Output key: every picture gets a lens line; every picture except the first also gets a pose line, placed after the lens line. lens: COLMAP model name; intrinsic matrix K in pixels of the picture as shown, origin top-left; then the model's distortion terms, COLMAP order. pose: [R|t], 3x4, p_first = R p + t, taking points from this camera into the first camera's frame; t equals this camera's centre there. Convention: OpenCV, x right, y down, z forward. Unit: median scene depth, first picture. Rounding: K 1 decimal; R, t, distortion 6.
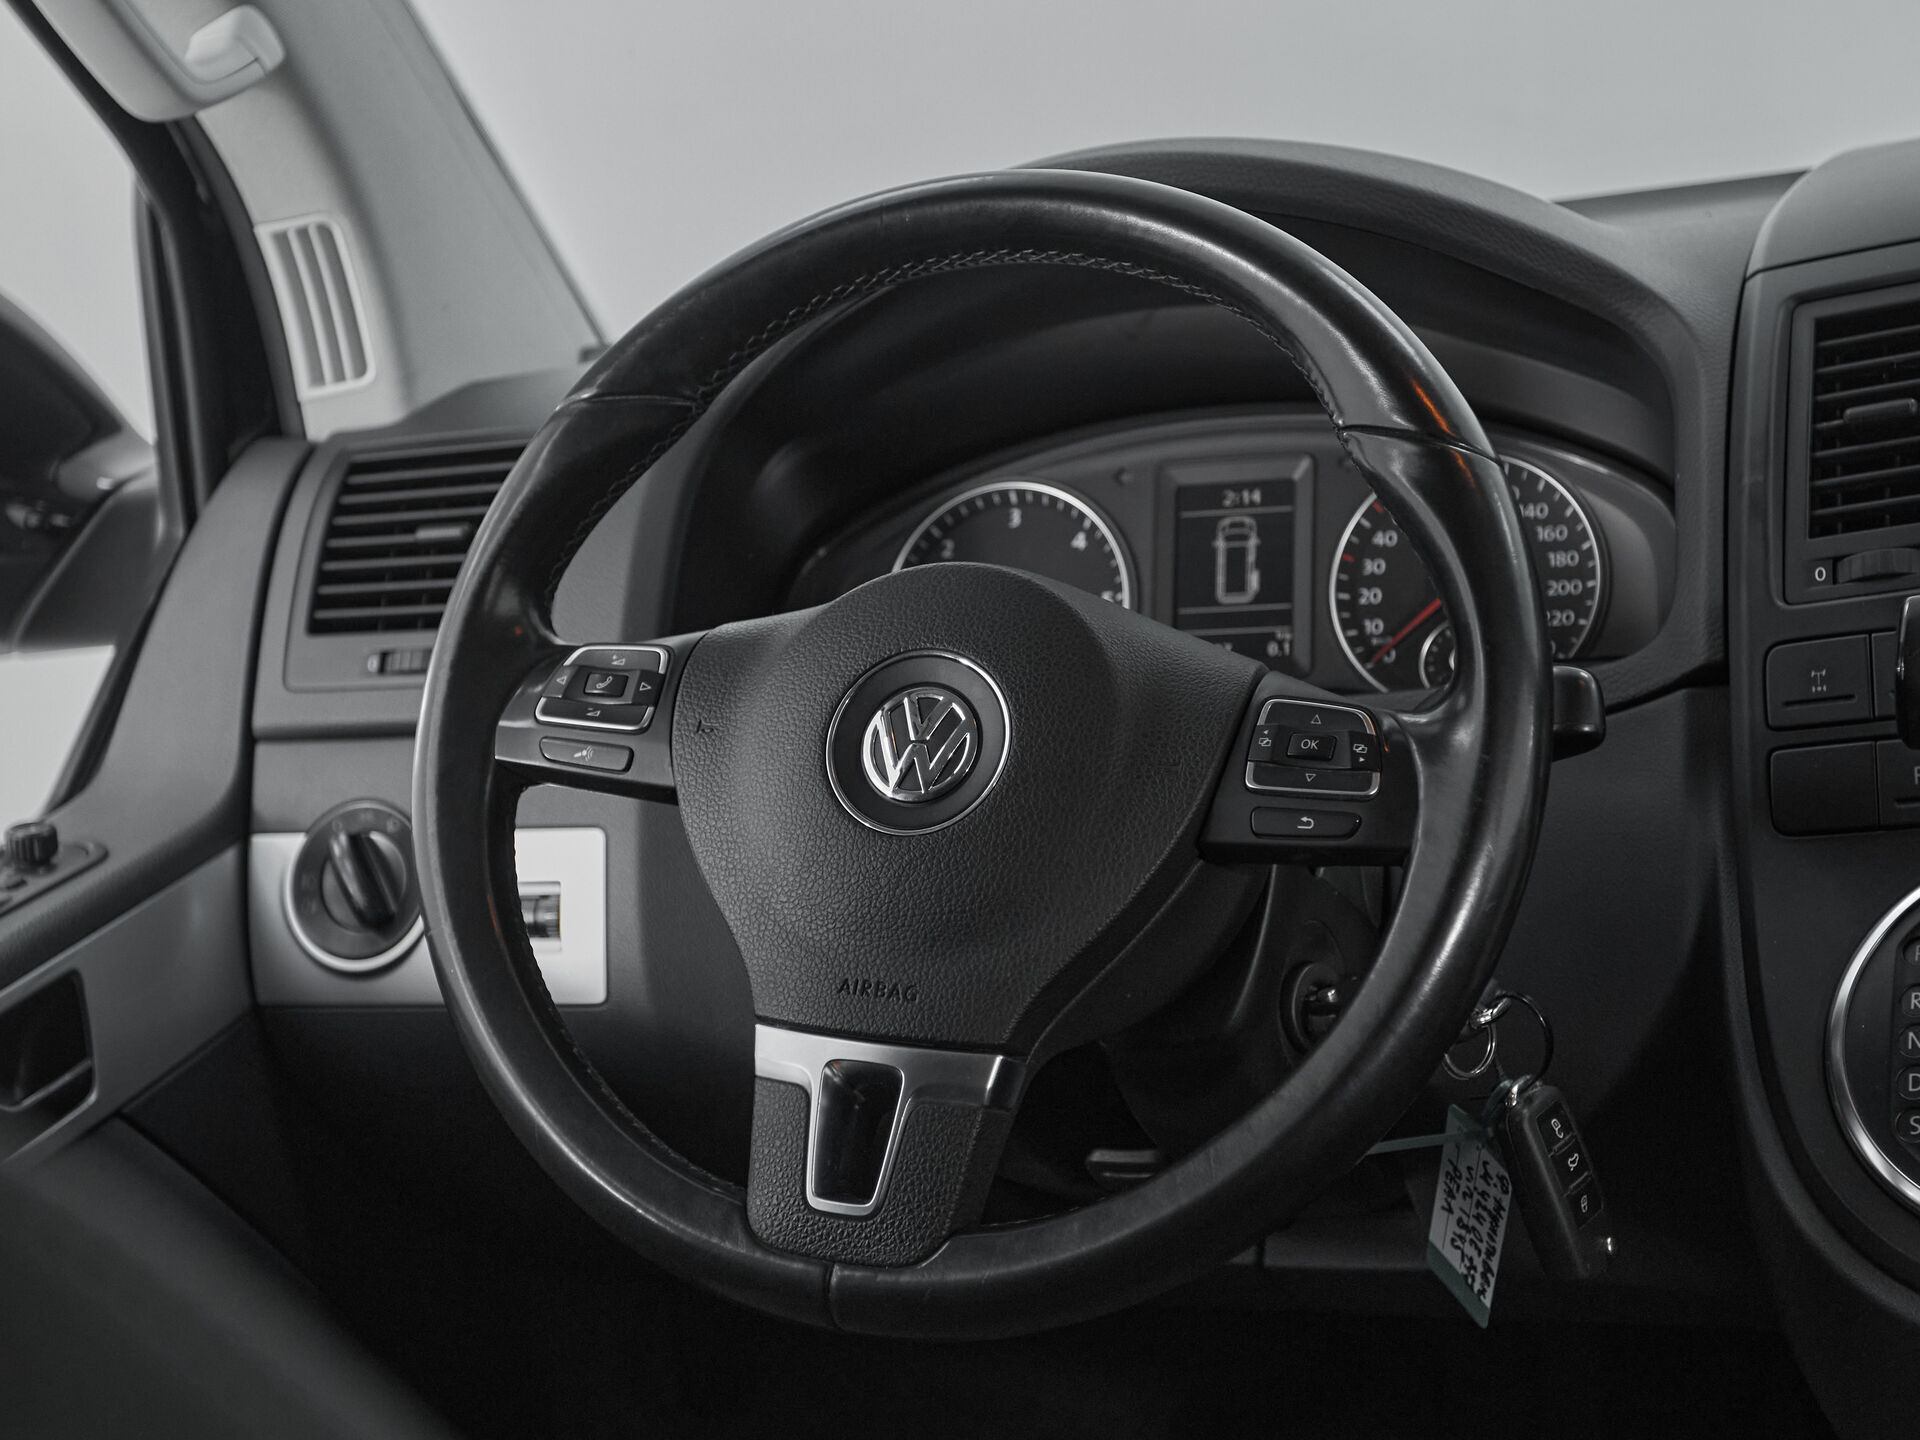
lens RADIAL K [[3310.5, 0, 960.0], [0, 3310.5, 720.0], [0, 0, 1]] dist [0.022499, 0.038065]
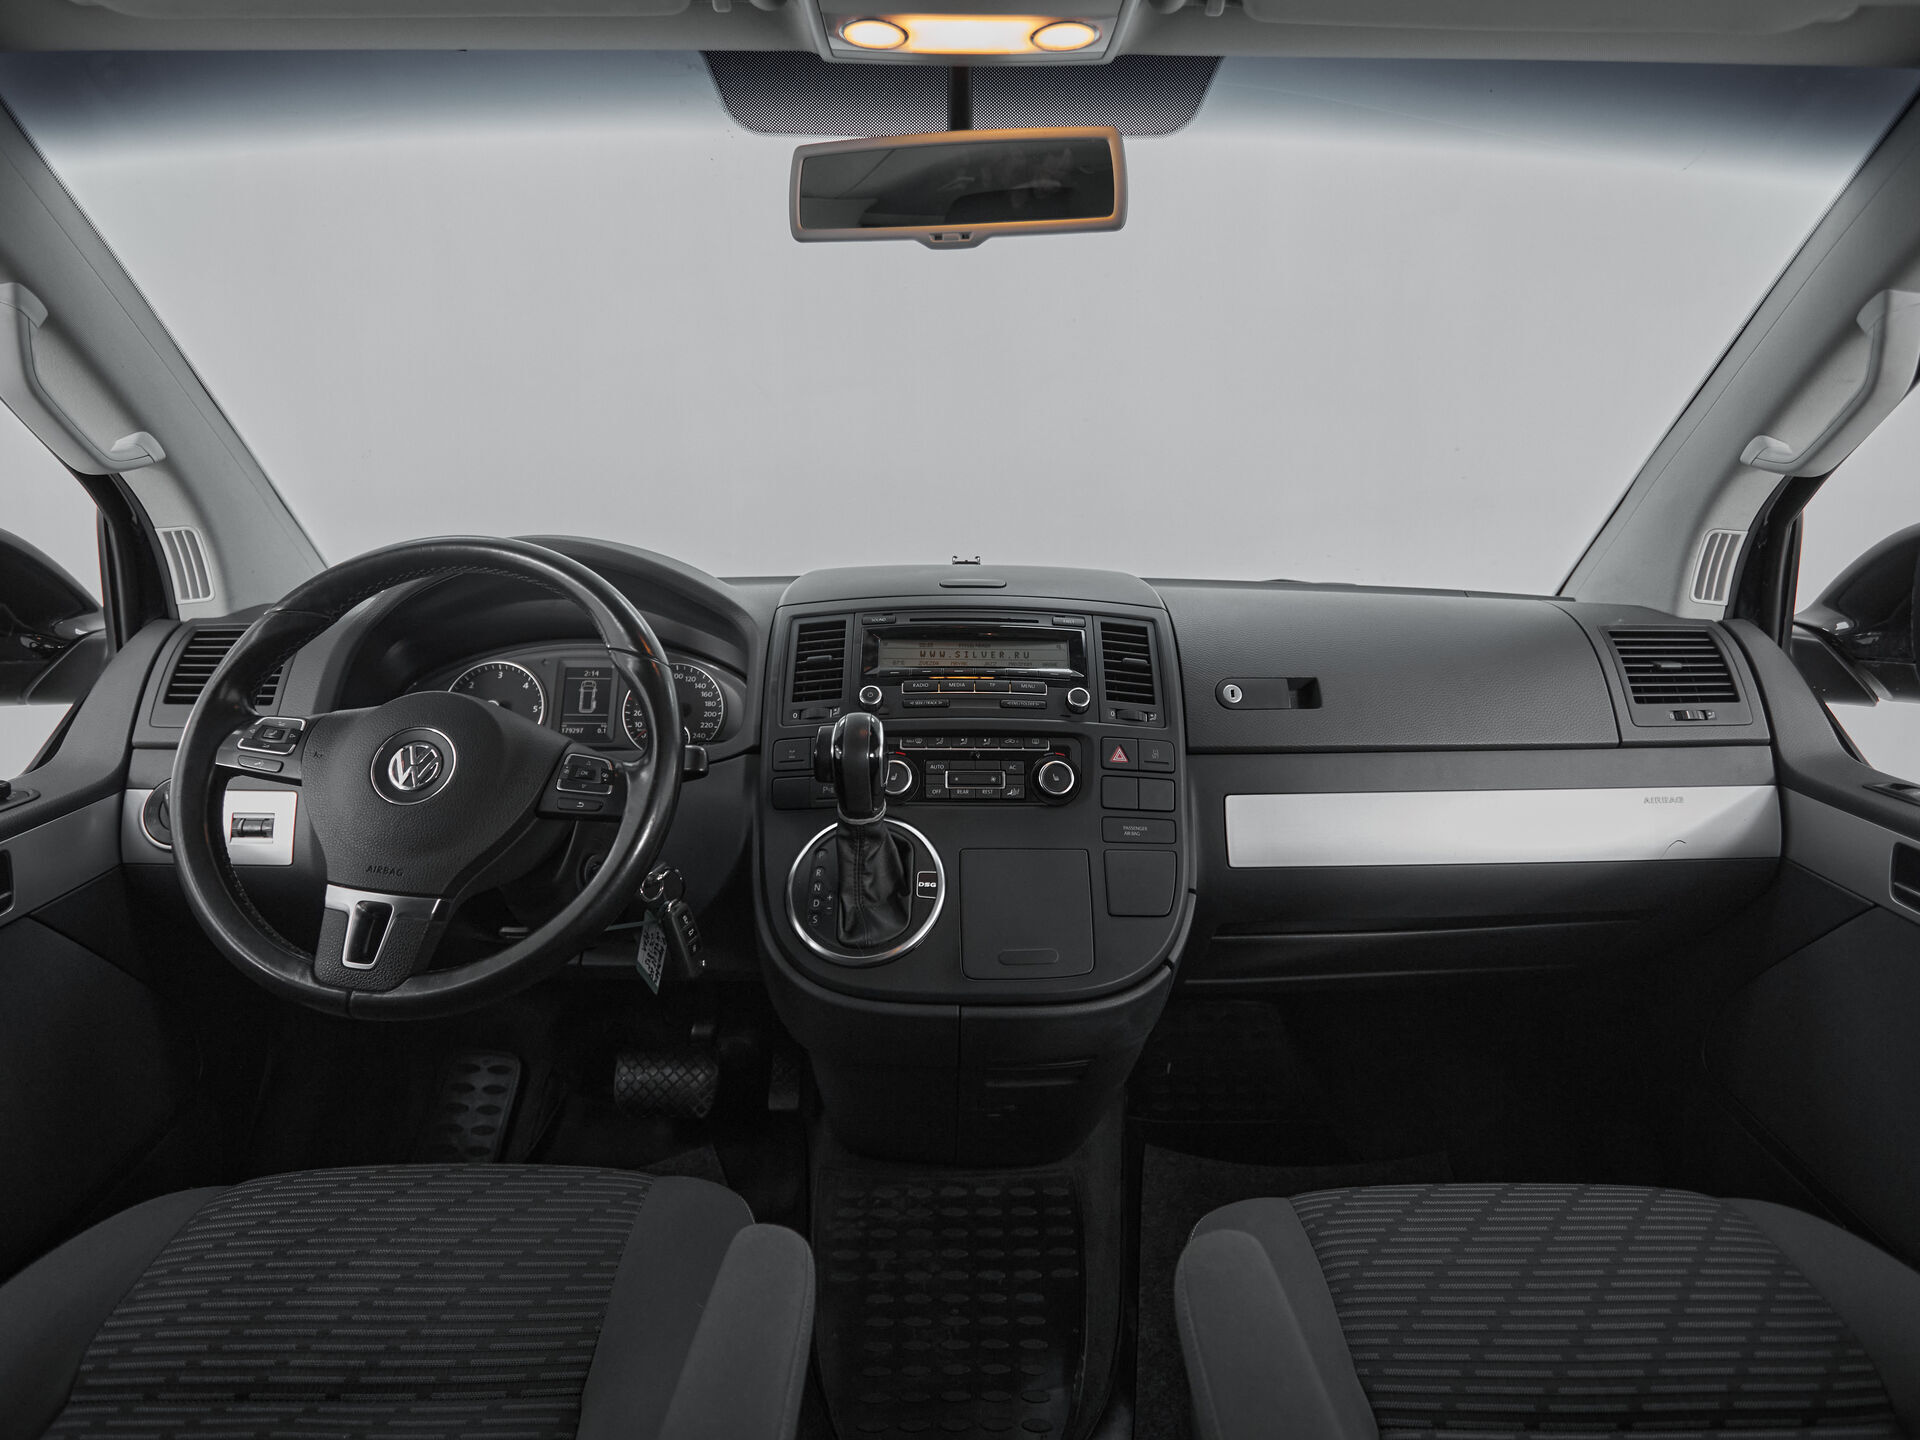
lens RADIAL K [[1018.0, 0, 957.4], [0, 1018.0, 700.8], [0, 0, 1]] dist [-0.003681, -0.000611]
pose [[0.927895, 0.061579, 0.367722, 0.070230], [-0.043716, 0.997433, -0.056720, -0.013691], [-0.370271, 0.036555, 0.928204, 0.156116]]
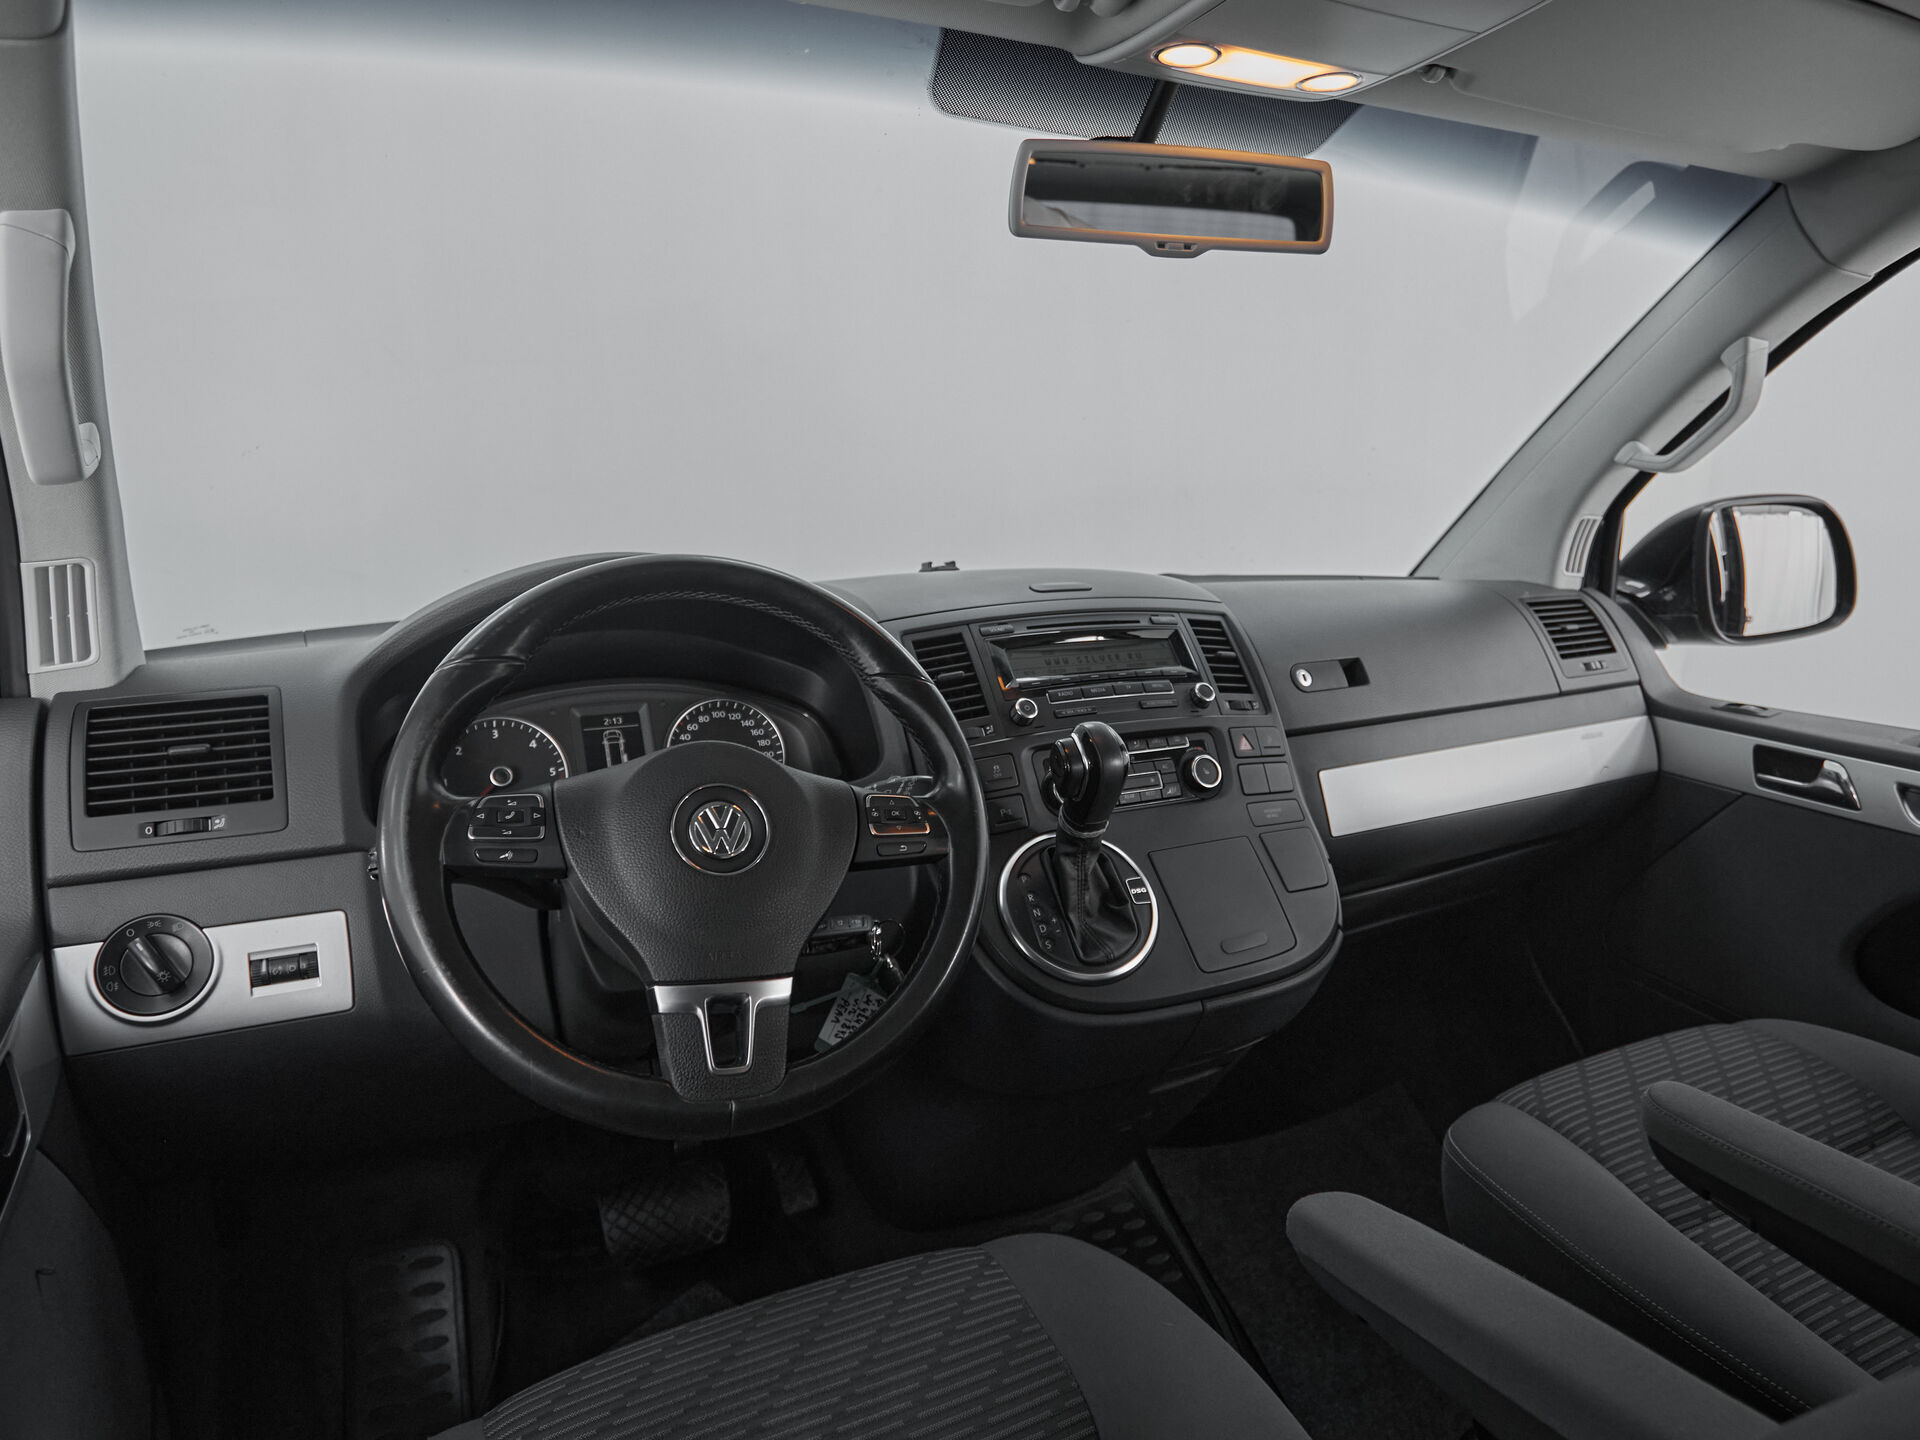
lens RADIAL K [[1196.6, 0, 995.3], [0, 1196.6, 716.7], [0, 0, 1]] dist [-0.004416, -0.001118]
pose [[0.678290, -0.014676, 0.734648, -0.385657], [0.083505, 0.994863, -0.057225, -0.004930], [-0.730034, 0.100162, 0.676031, 0.344325]]
